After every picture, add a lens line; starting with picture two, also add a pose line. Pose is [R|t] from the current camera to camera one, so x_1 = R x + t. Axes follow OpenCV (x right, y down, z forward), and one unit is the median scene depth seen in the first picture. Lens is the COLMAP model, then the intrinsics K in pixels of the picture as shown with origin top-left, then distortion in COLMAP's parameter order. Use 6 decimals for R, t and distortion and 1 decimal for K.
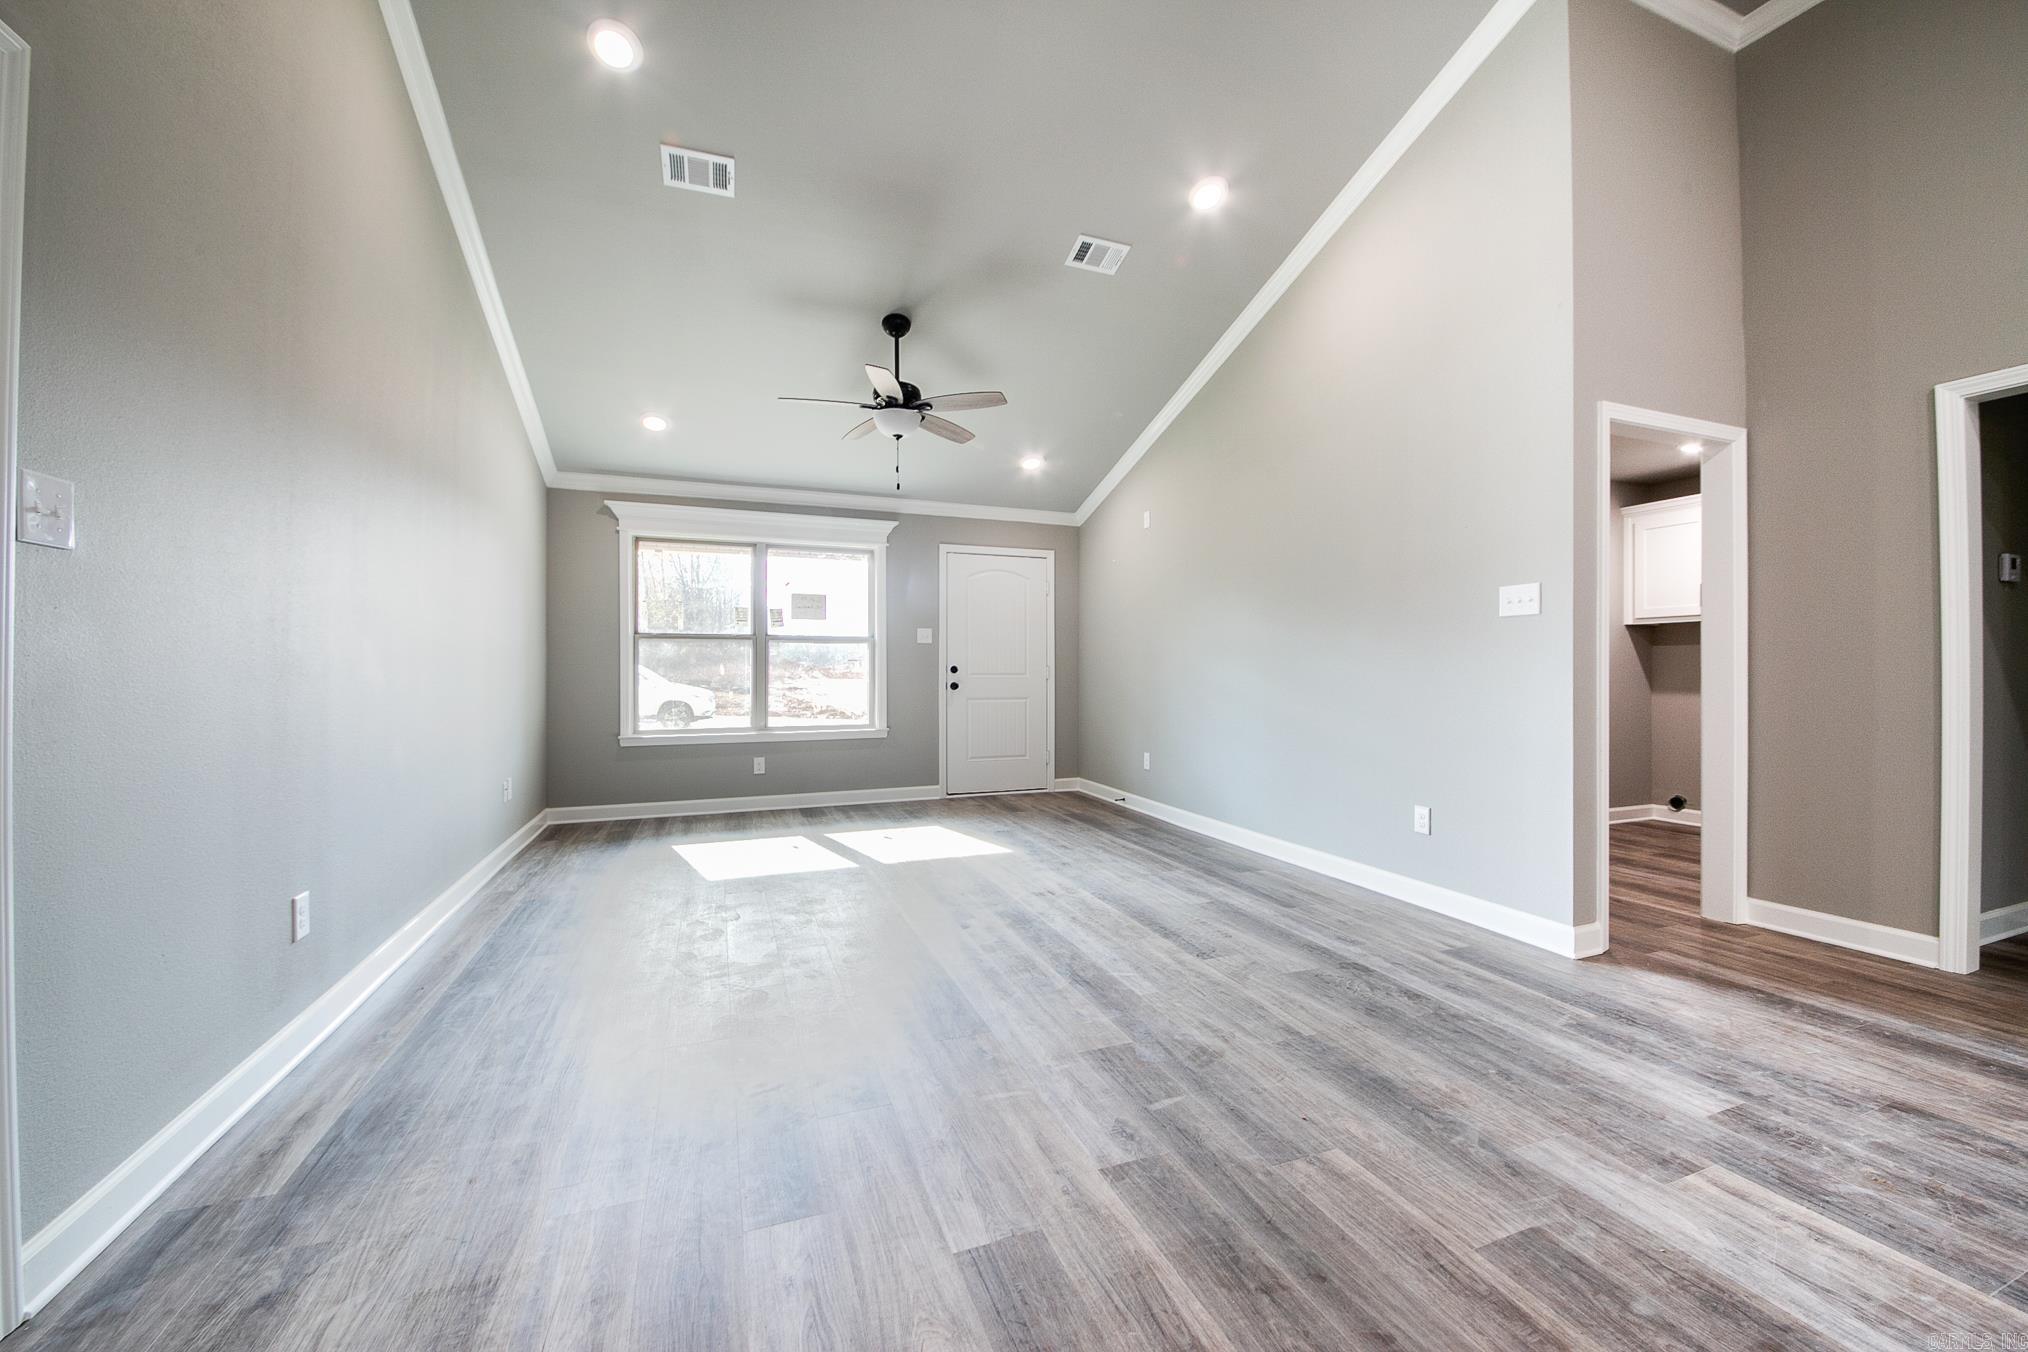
lens RADIAL K [[808.6, 0, 1013.0], [0, 808.6, 668.5], [0, 0, 1]] dist [0.015912, -0.016997]
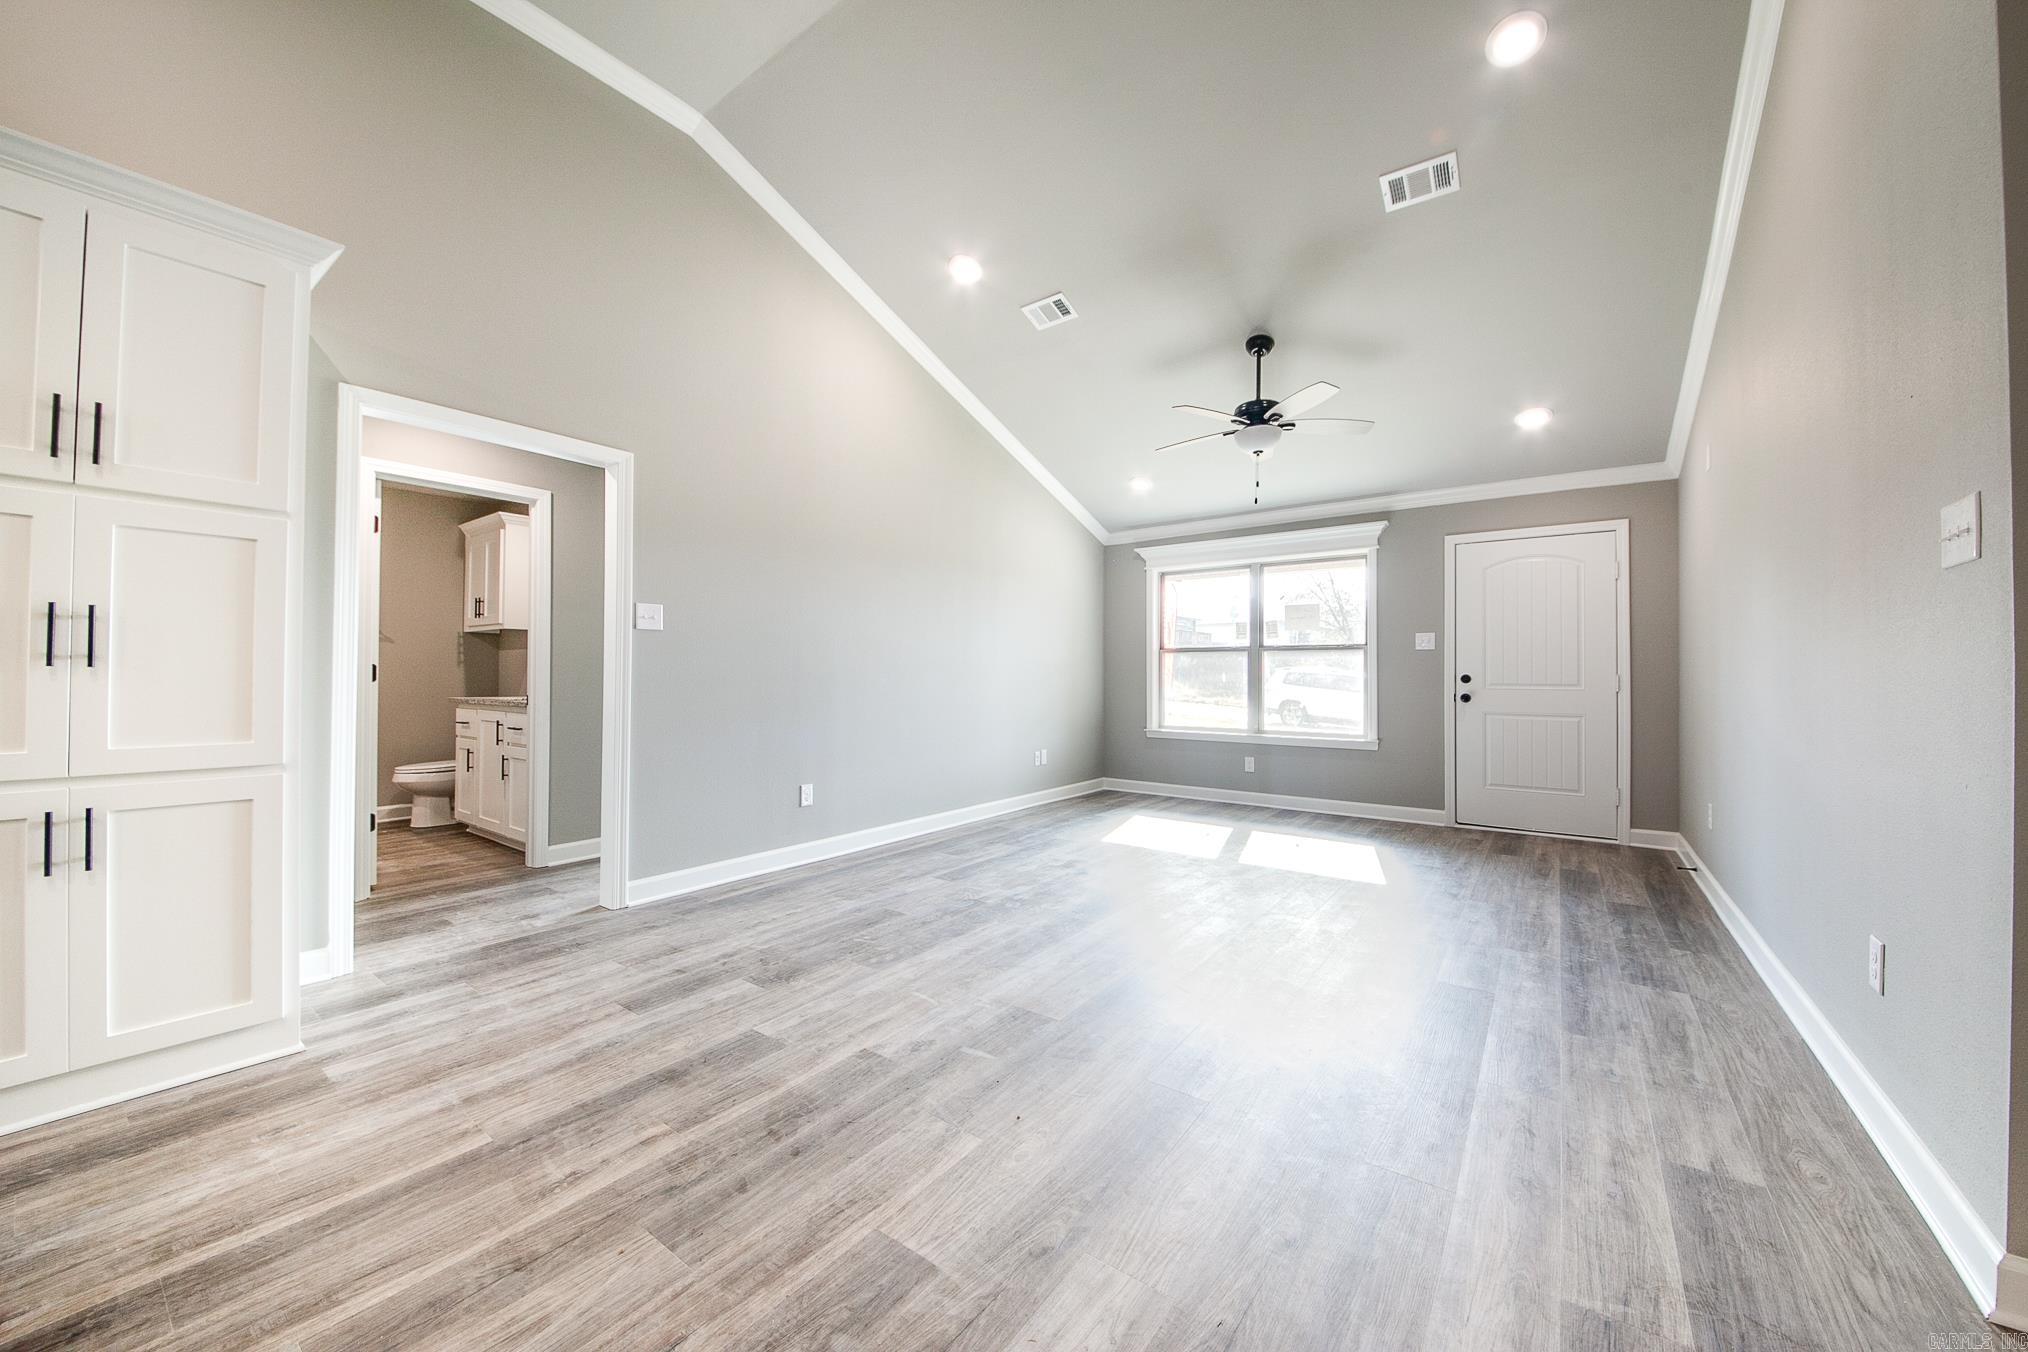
lens RADIAL K [[759.4, 0, 999.3], [0, 759.4, 669.9], [0, 0, 1]] dist [0.001794, 0.000029]
pose [[0.517971, -0.004687, -0.855385, 0.413320], [-0.005678, 0.999944, -0.008917, 0.002438], [0.855379, 0.009476, 0.517916, 0.172852]]
